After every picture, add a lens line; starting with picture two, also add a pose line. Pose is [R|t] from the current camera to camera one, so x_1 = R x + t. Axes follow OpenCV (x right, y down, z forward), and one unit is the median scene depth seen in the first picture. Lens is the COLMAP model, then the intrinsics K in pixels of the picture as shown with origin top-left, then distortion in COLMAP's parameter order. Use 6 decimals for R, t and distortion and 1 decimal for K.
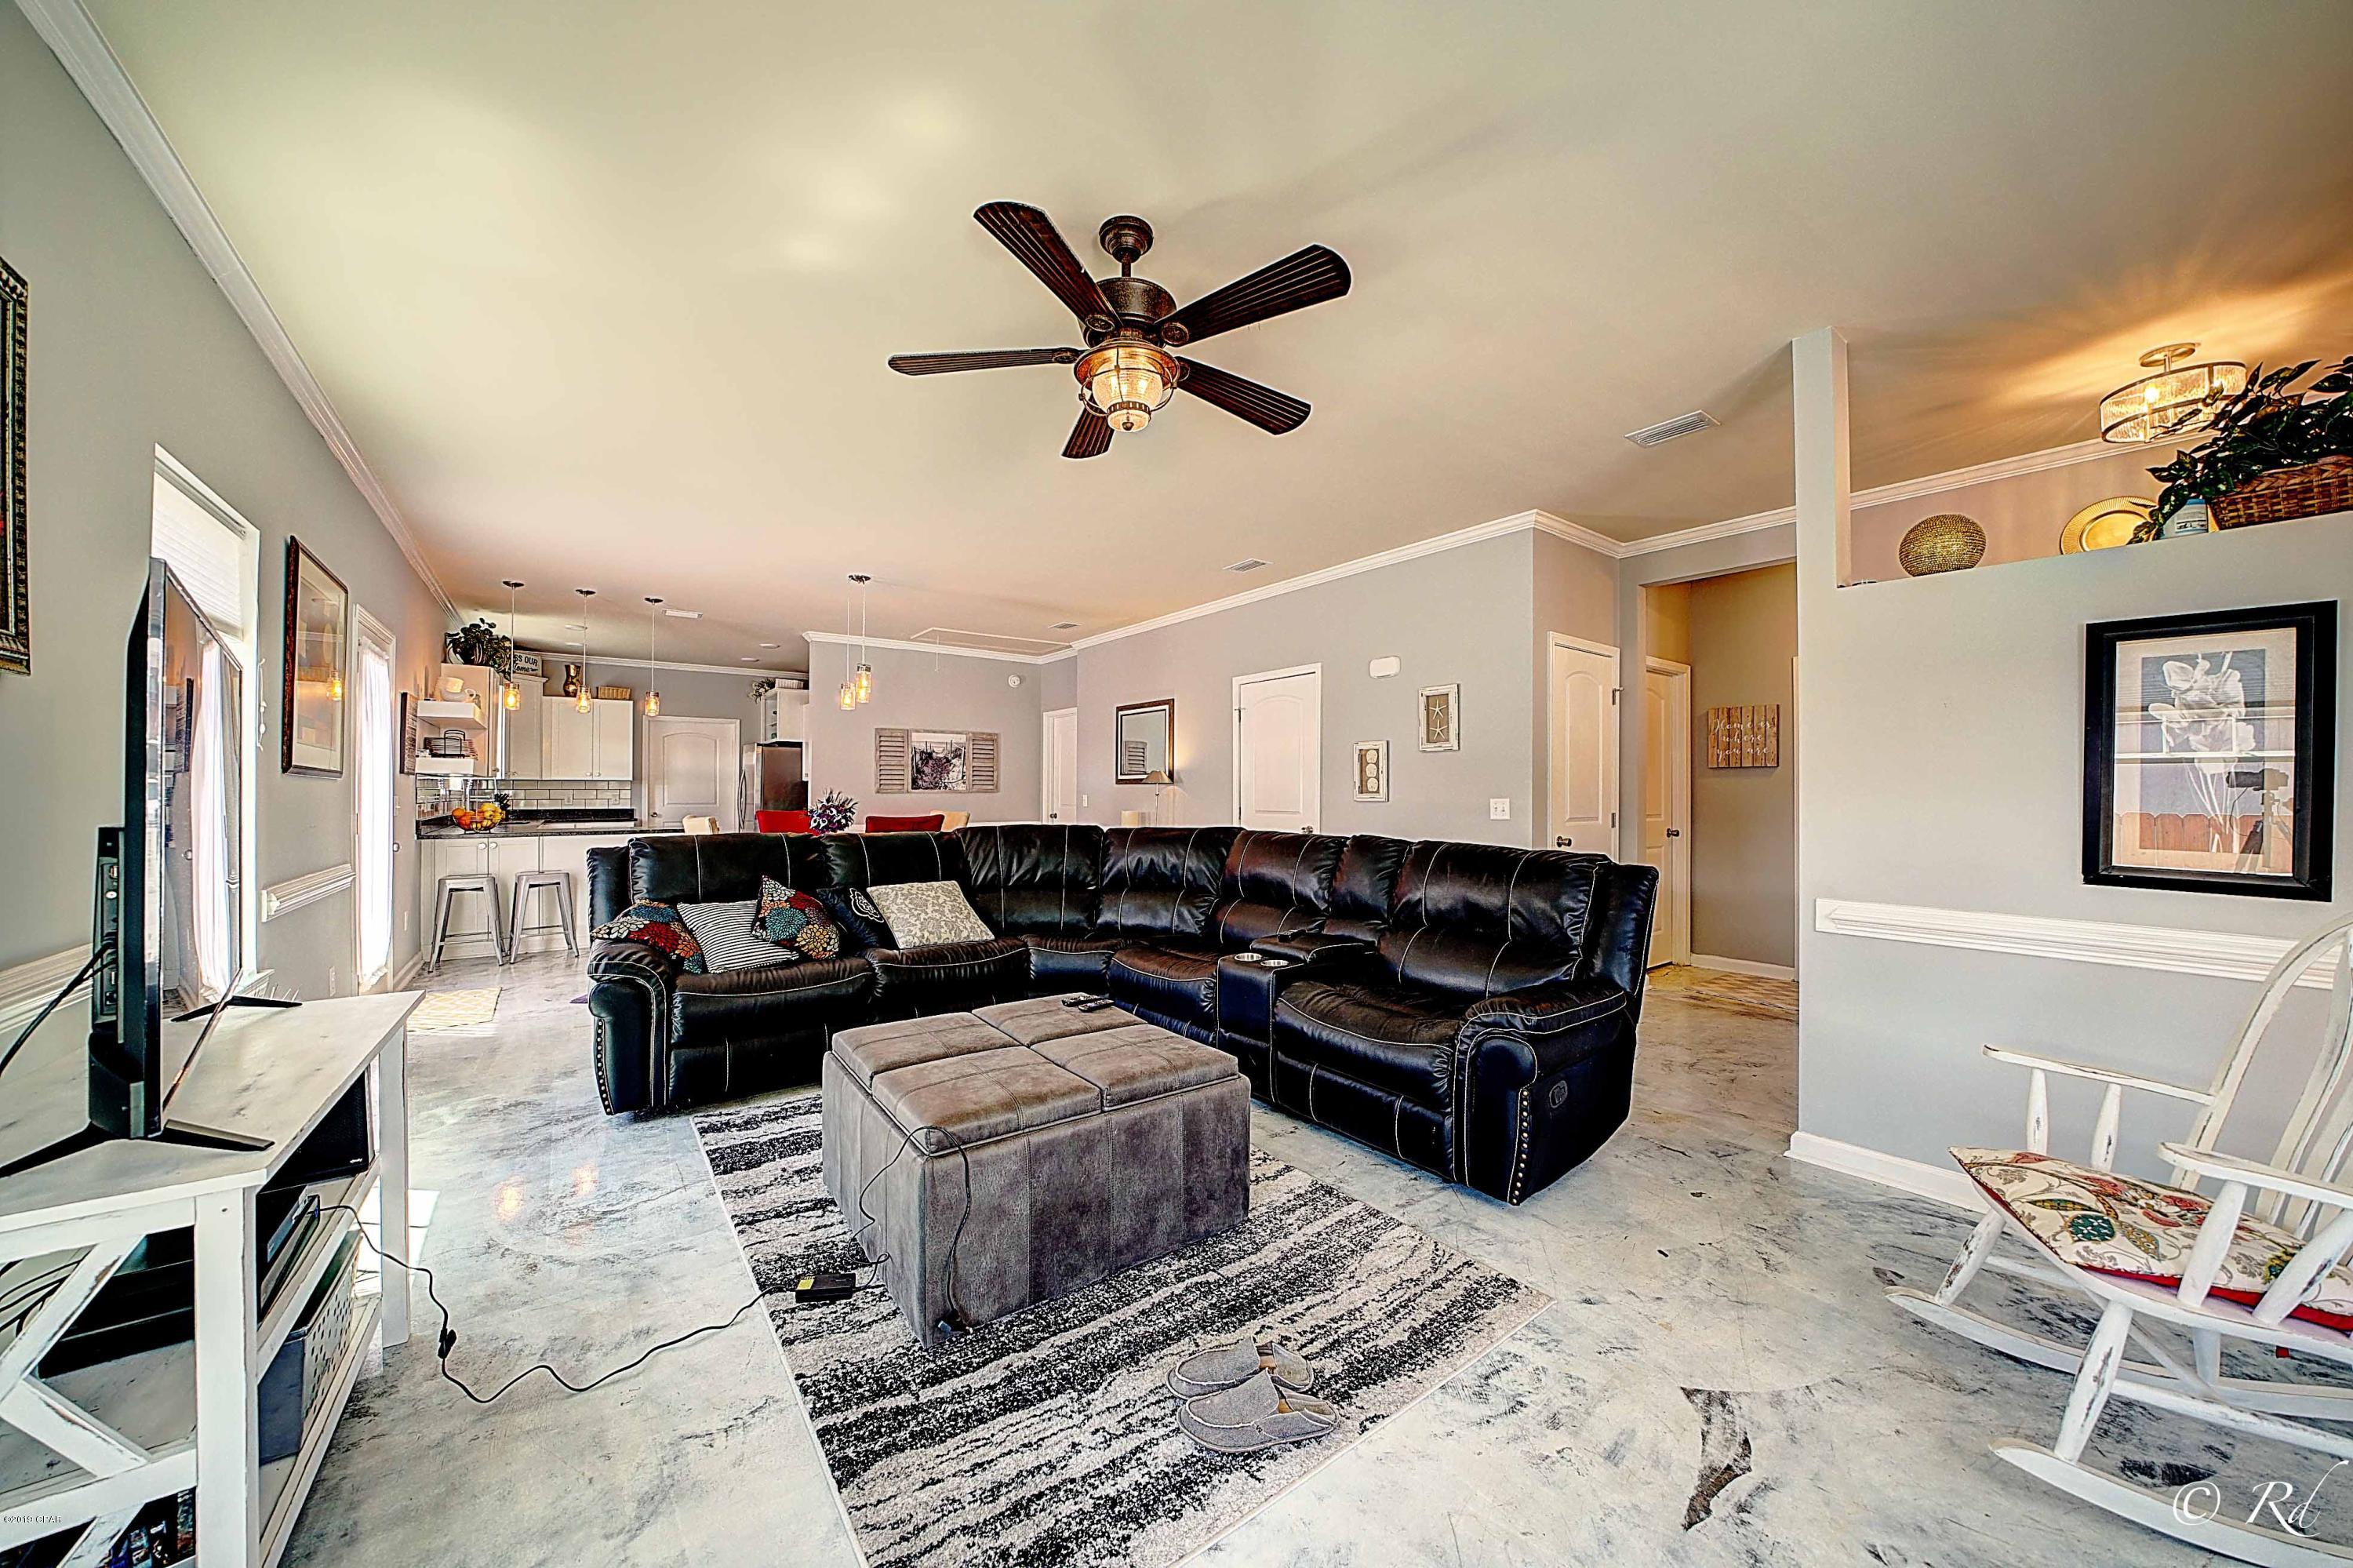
lens RADIAL K [[817.3, 0, 1173.9], [0, 817.3, 784.5], [0, 0, 1]] dist [-0.032619, 0.005188]
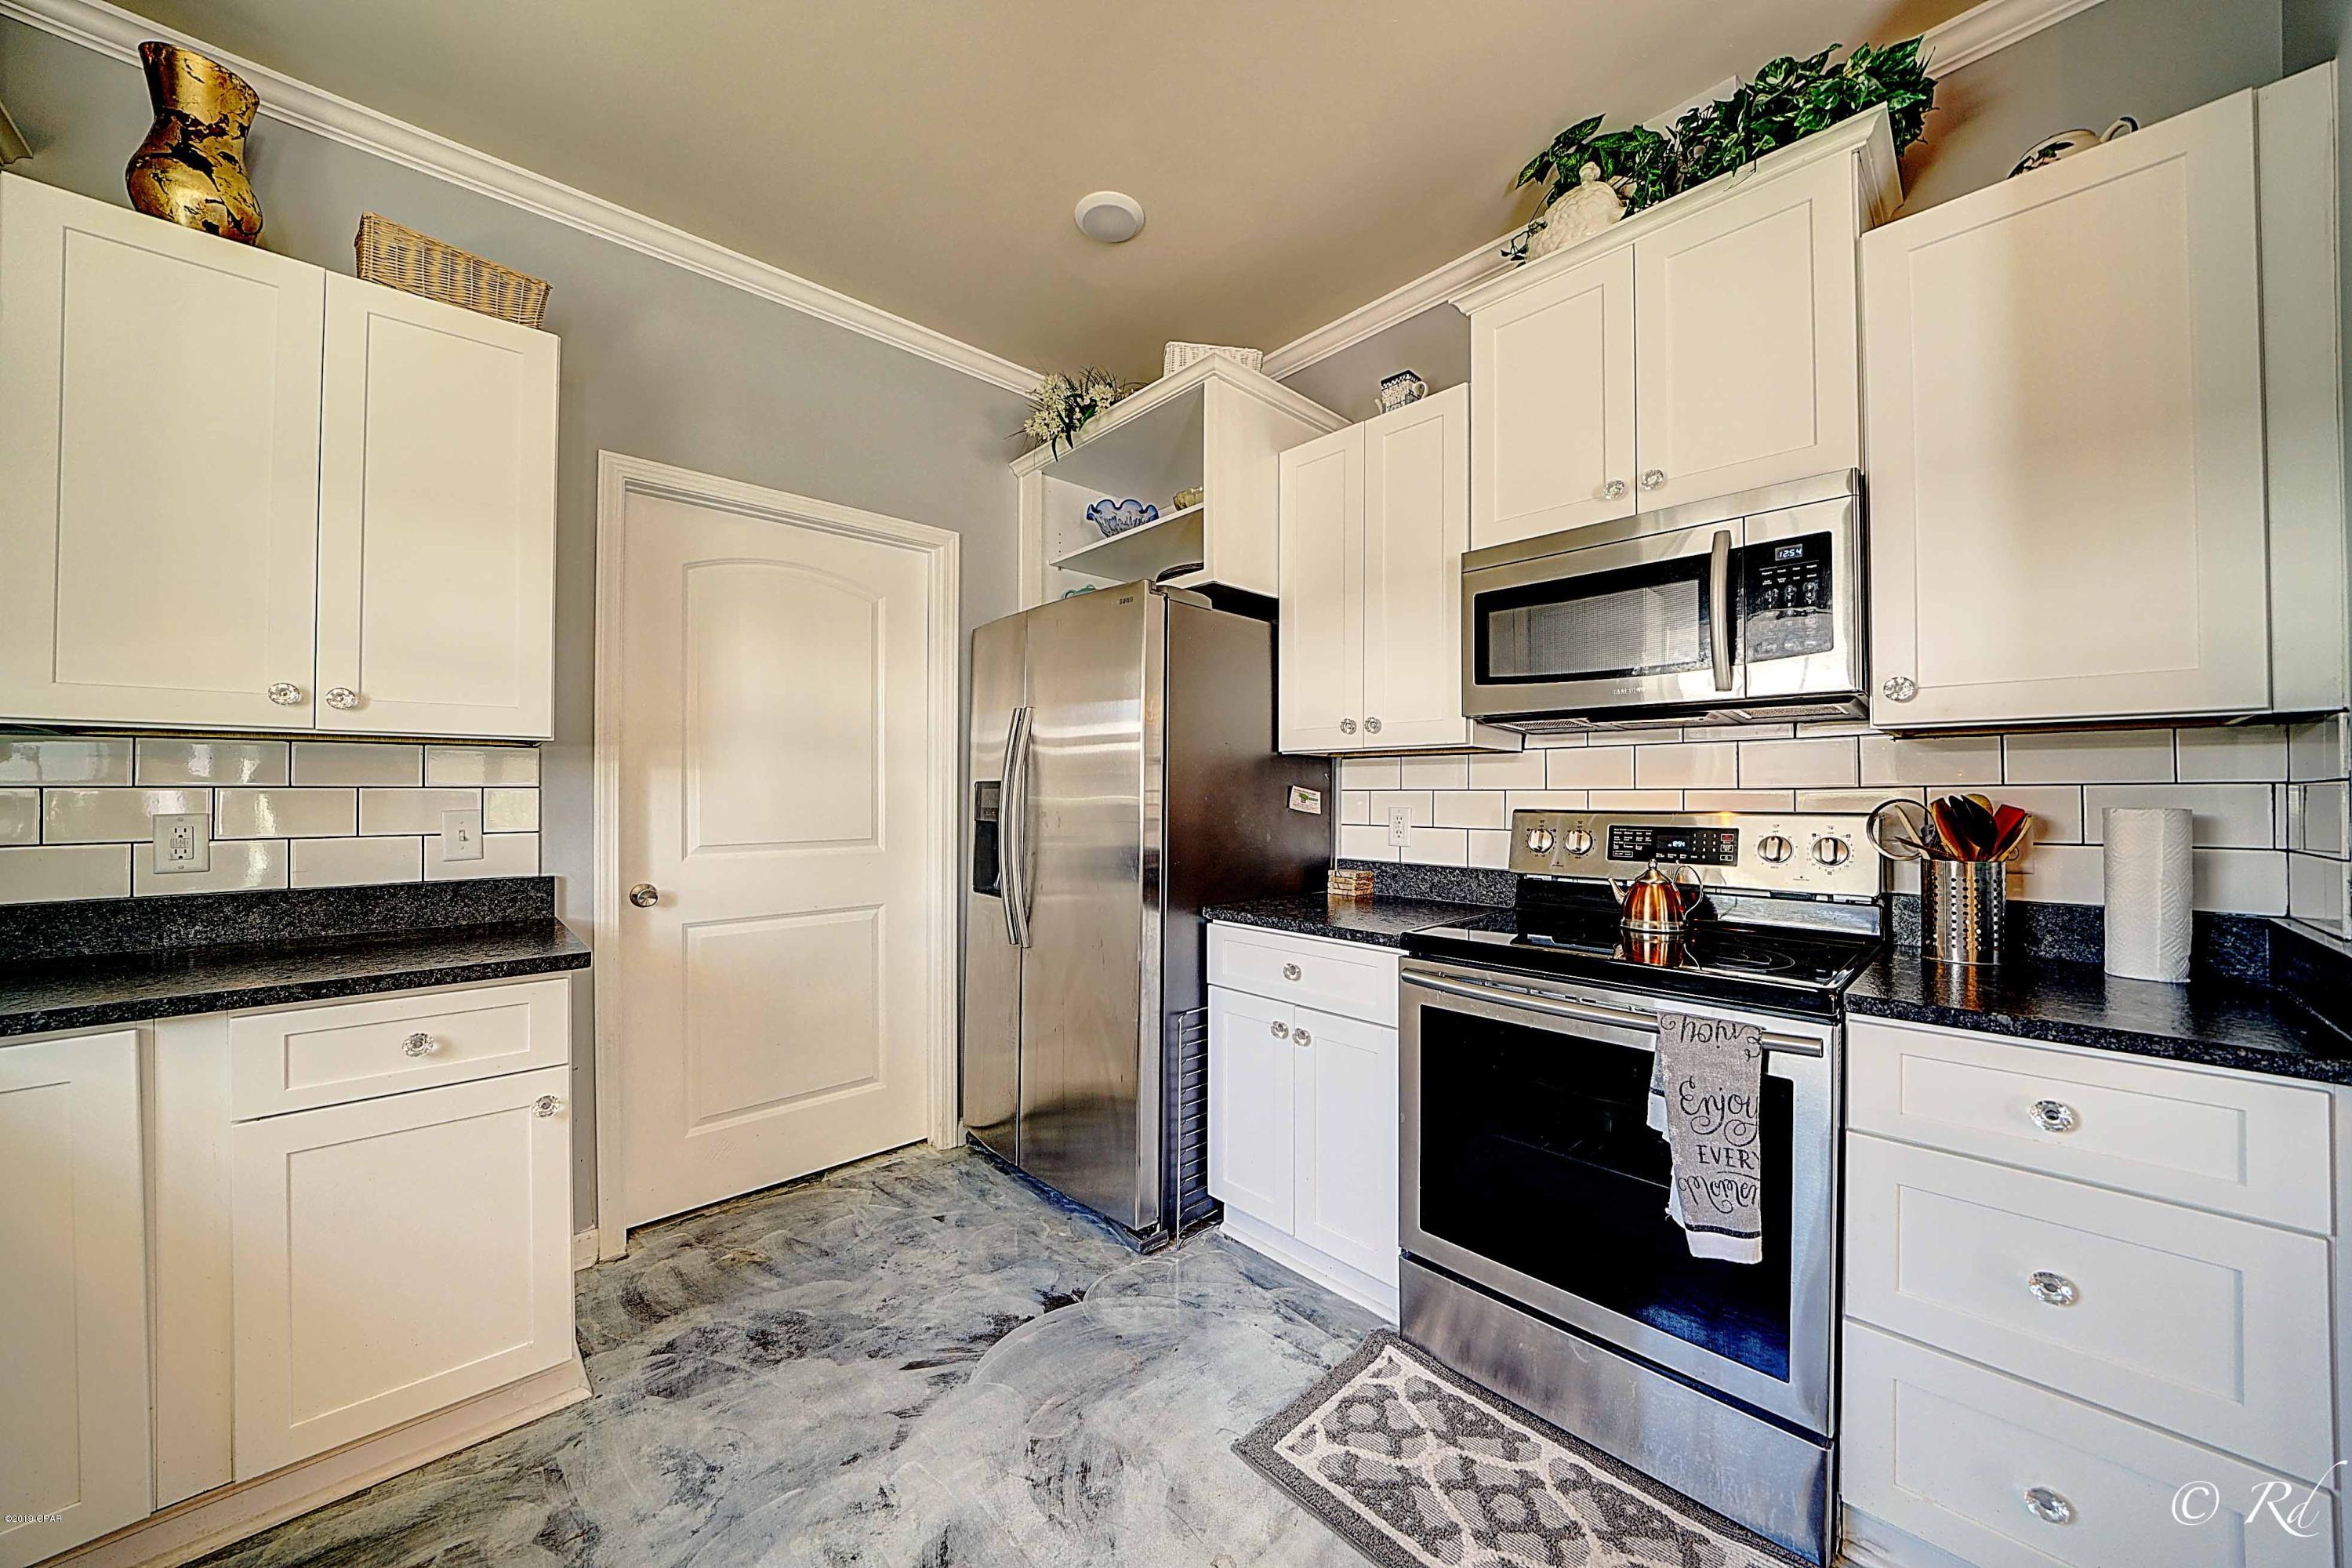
lens RADIAL K [[816.9, 0, 1173.4], [0, 816.9, 784.5], [0, 0, 1]] dist [-0.032619, 0.005188]
pose [[0.994403, 0.000052, 0.105652, -1.678954], [-0.000329, 0.999997, 0.002603, 0.016413], [-0.105651, -0.002623, 0.994400, 2.437975]]
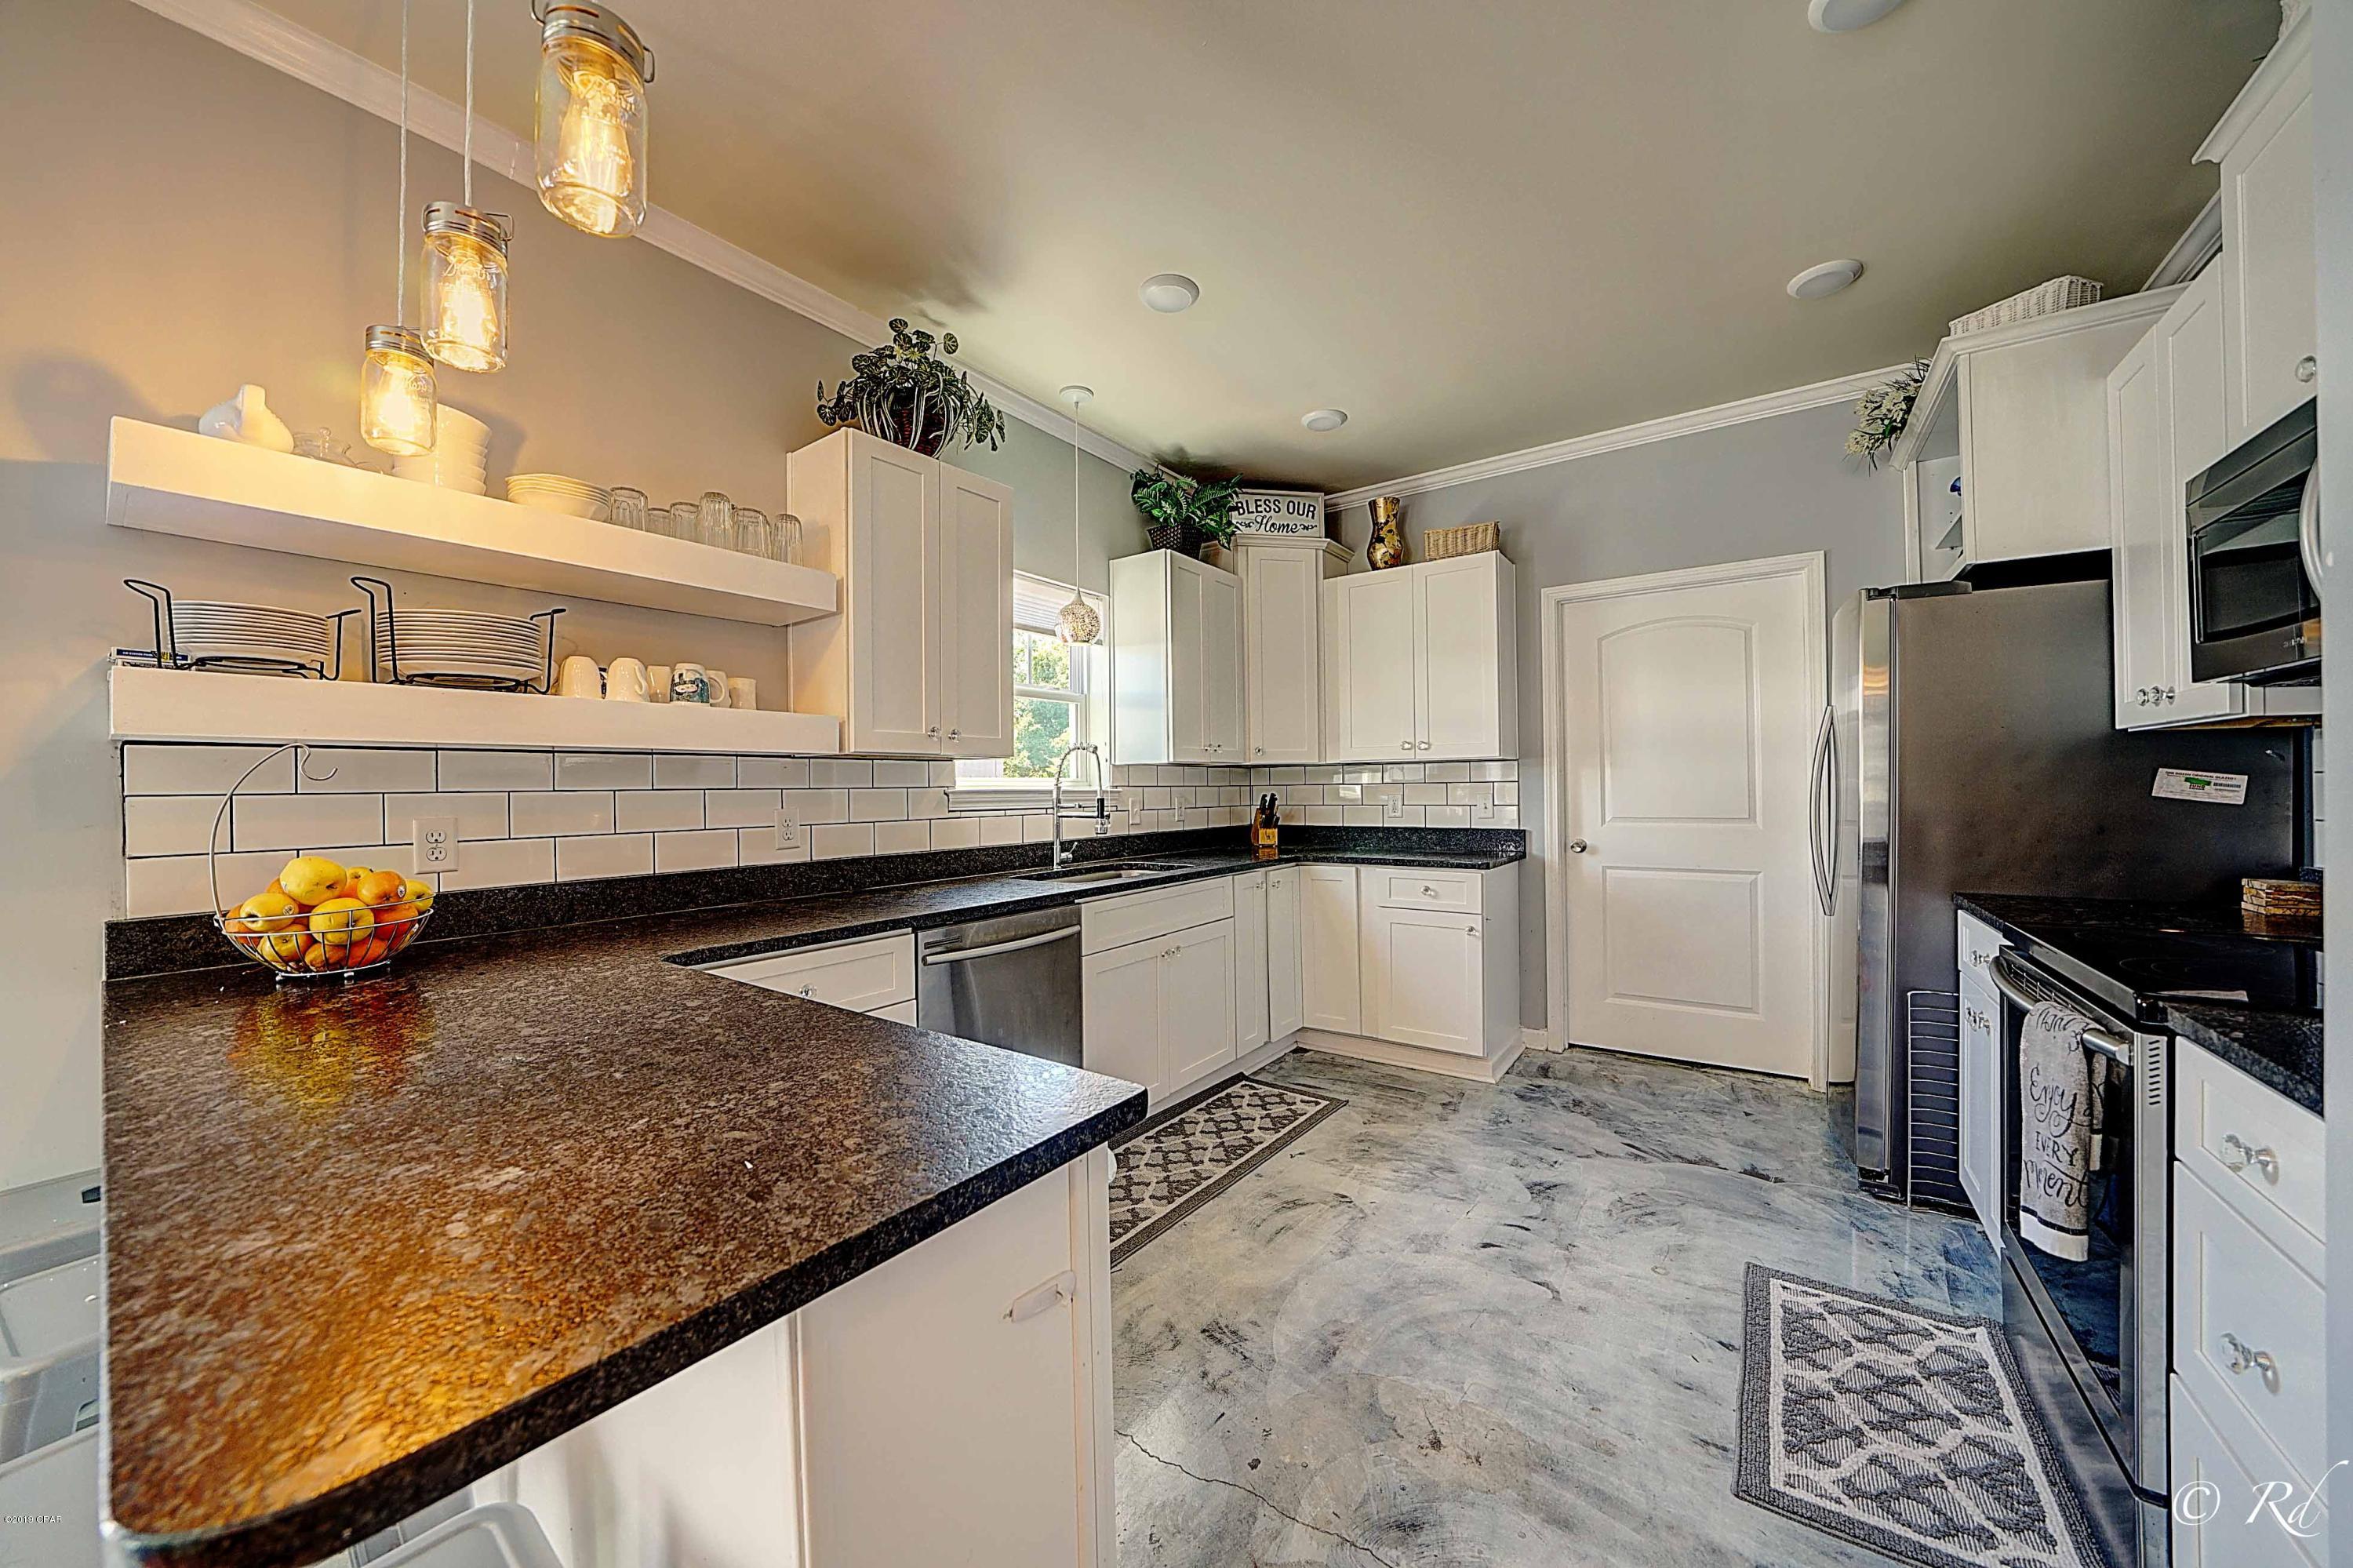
lens RADIAL K [[817.3, 0, 1173.9], [0, 817.3, 784.5], [0, 0, 1]] dist [-0.032619, 0.005188]
pose [[0.298384, -0.008201, -0.954411, -1.081473], [0.022365, 0.999749, -0.001598, 0.015781], [0.954184, -0.020869, 0.298493, 2.270524]]
